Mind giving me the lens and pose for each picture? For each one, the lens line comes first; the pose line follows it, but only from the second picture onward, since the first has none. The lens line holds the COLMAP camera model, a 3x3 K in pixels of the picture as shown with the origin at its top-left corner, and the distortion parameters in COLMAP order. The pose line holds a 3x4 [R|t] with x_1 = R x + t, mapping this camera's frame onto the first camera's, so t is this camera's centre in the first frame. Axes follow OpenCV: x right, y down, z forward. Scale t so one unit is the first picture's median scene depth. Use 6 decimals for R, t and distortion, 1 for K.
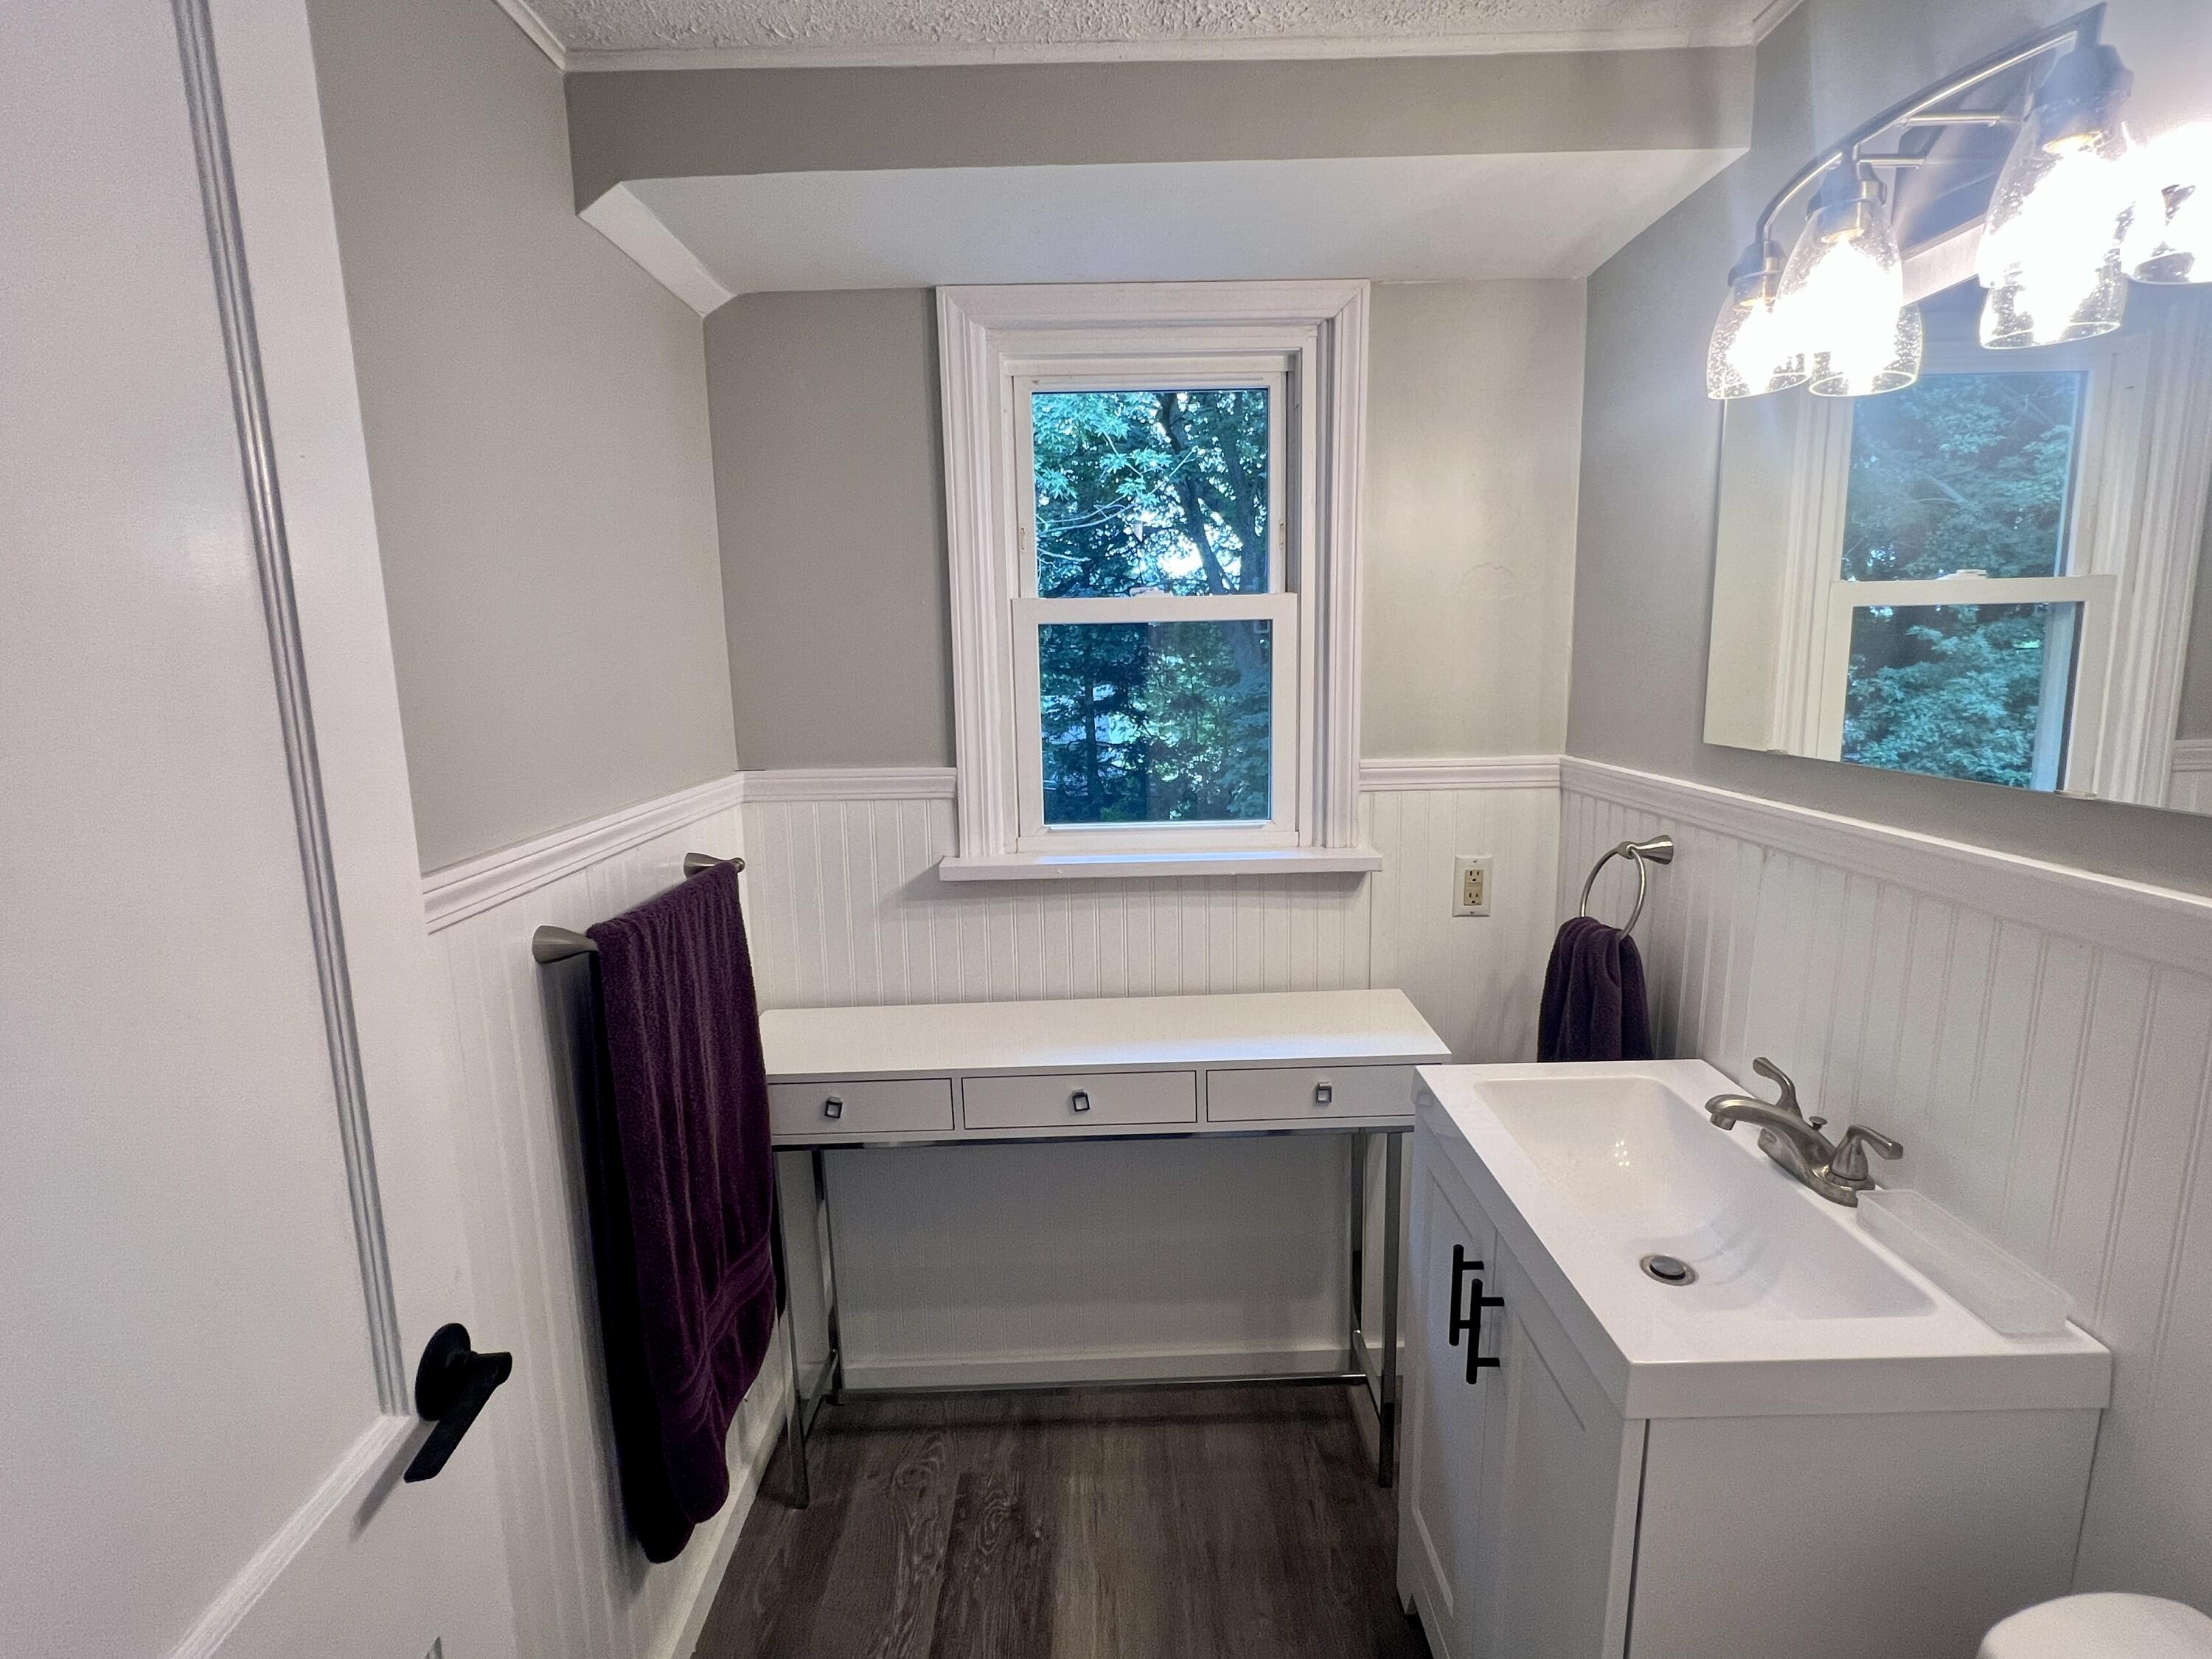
lens RADIAL K [[1048.5, 0, 1110.5], [0, 1048.5, 828.0], [0, 0, 1]] dist [-0.003406, 0.001637]
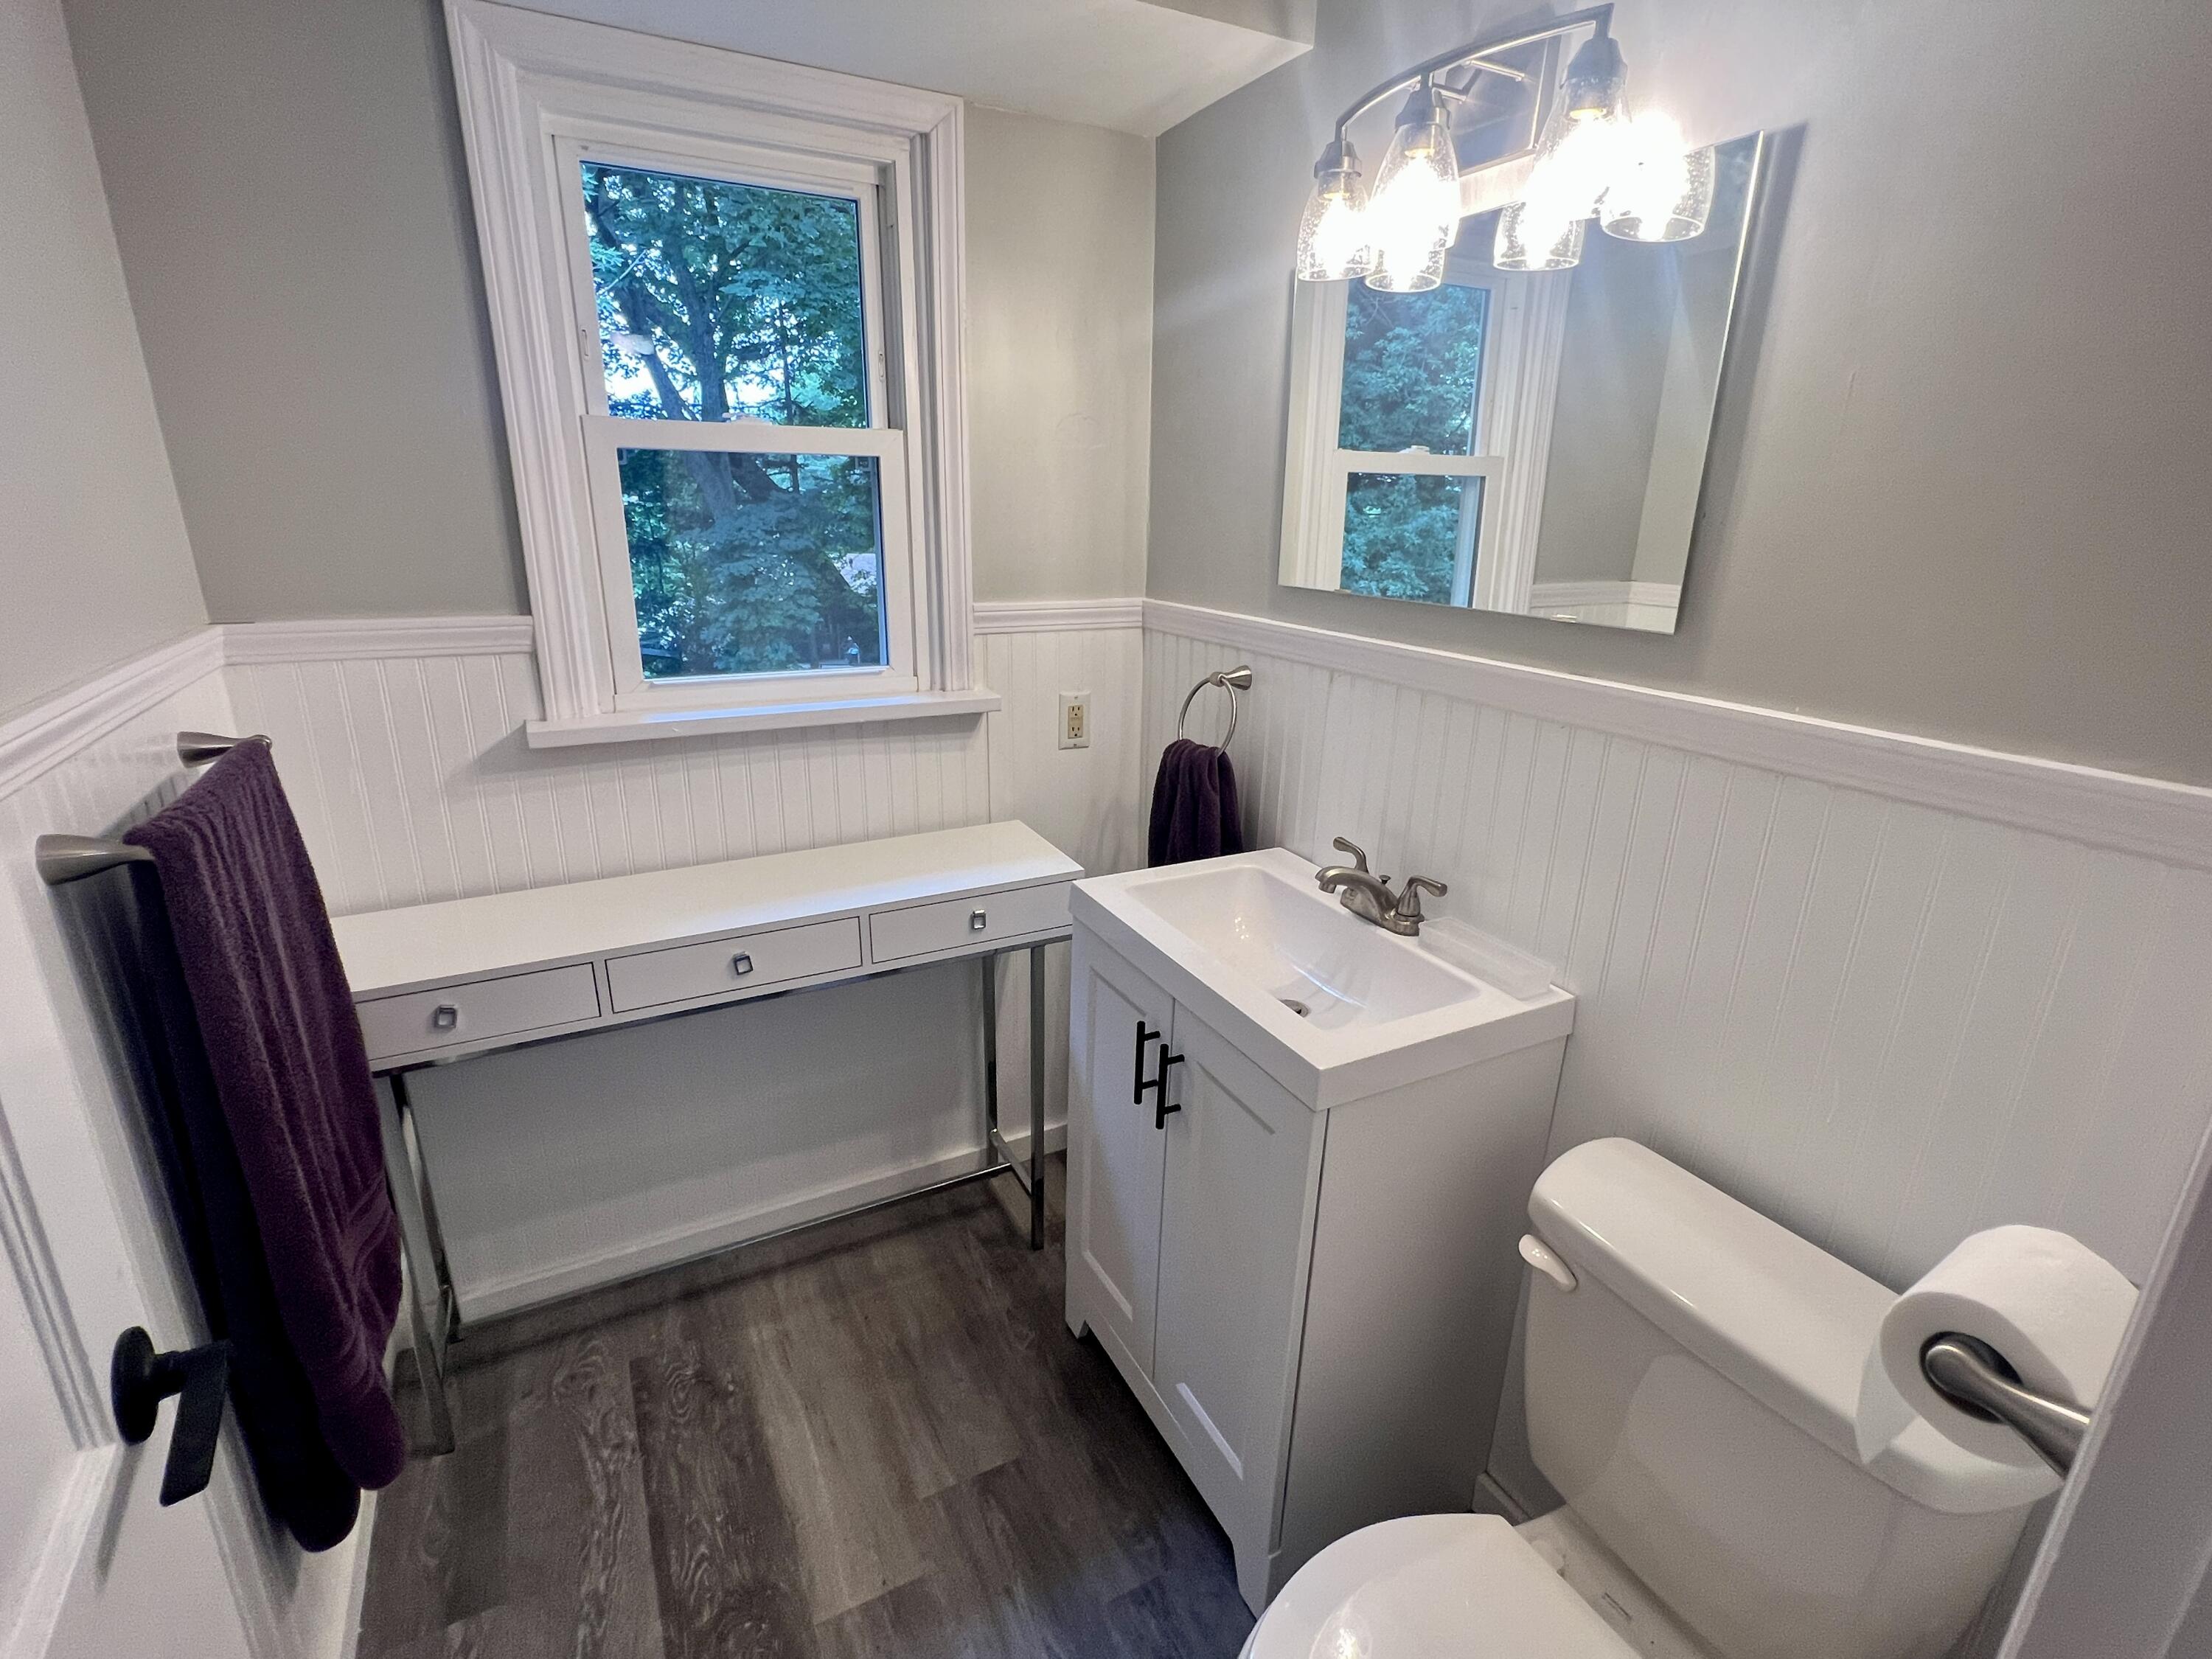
lens RADIAL K [[1048.5, 0, 1109.4], [0, 1048.5, 829.5], [0, 0, 1]] dist [-0.003406, 0.001637]
pose [[0.889060, -0.103658, 0.445901, -0.140899], [0.040041, 0.987902, 0.149822, 0.006129], [-0.456037, -0.115346, 0.882454, 0.004359]]
